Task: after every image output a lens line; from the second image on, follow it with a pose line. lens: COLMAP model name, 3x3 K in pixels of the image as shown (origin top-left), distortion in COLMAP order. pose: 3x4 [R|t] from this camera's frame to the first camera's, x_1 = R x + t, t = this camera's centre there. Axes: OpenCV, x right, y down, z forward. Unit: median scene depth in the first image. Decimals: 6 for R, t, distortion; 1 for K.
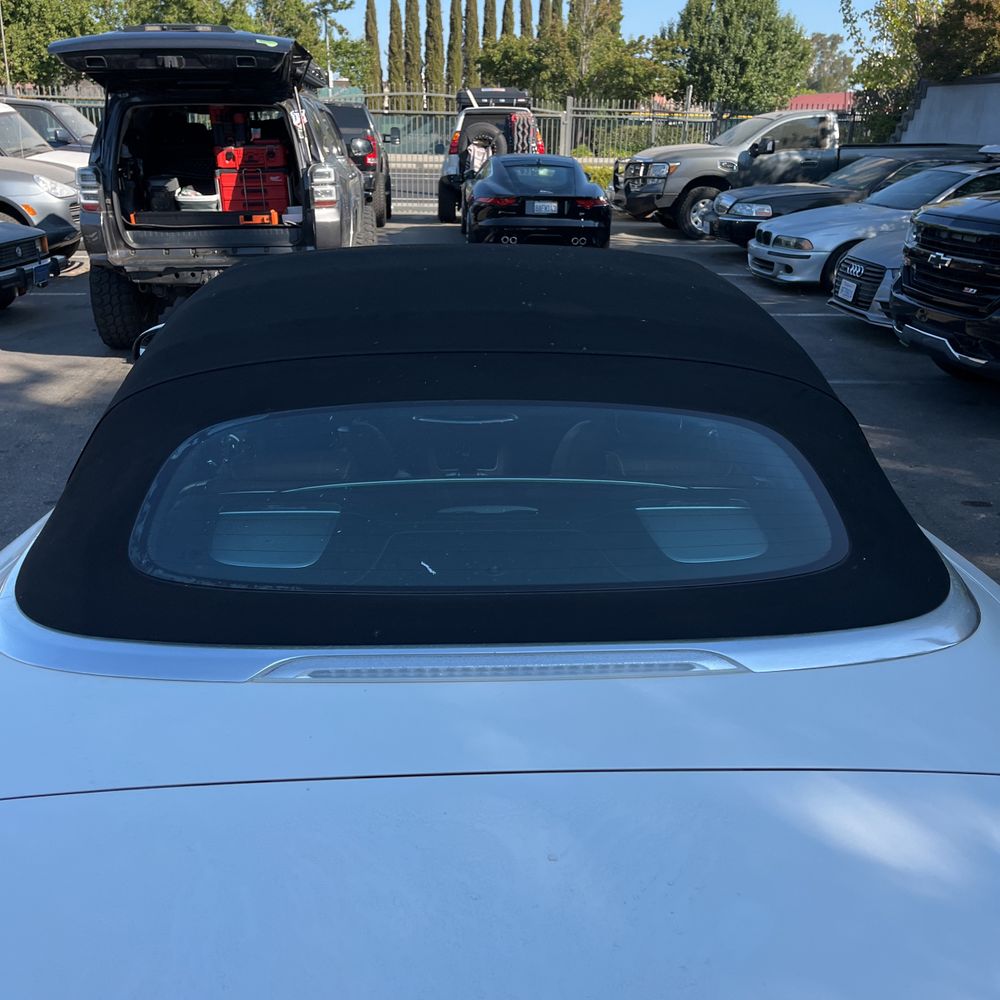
lens RADIAL K [[1055.3, 0, 499.1], [0, 1055.3, 445.3], [0, 0, 1]] dist [0.011314, -0.008229]
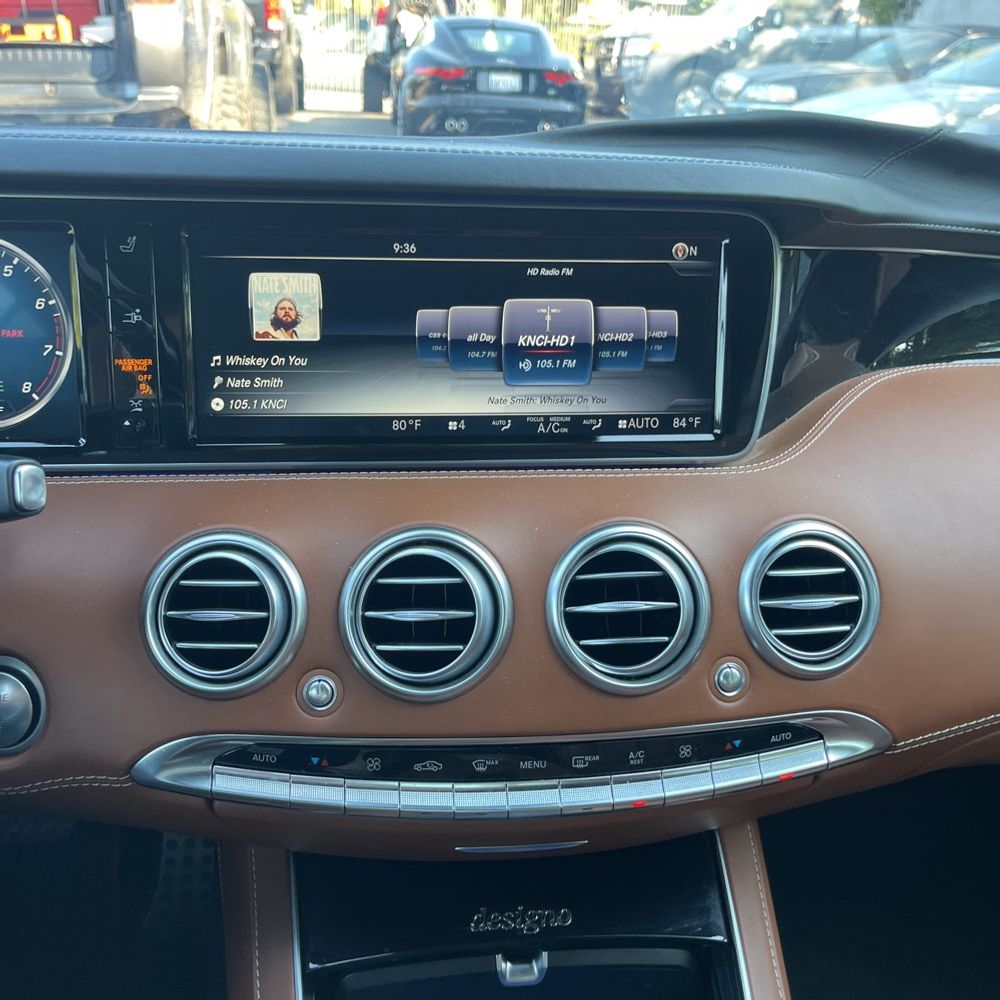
lens RADIAL K [[1088.2, 0, 499.7], [0, 1088.2, 479.5], [0, 0, 1]] dist [0.019768, 0.008239]
pose [[0.997829, -0.000417, 0.065851, -0.009859], [-0.005965, 0.995297, 0.096692, -0.016953], [-0.065581, -0.096875, 0.993134, 0.182052]]
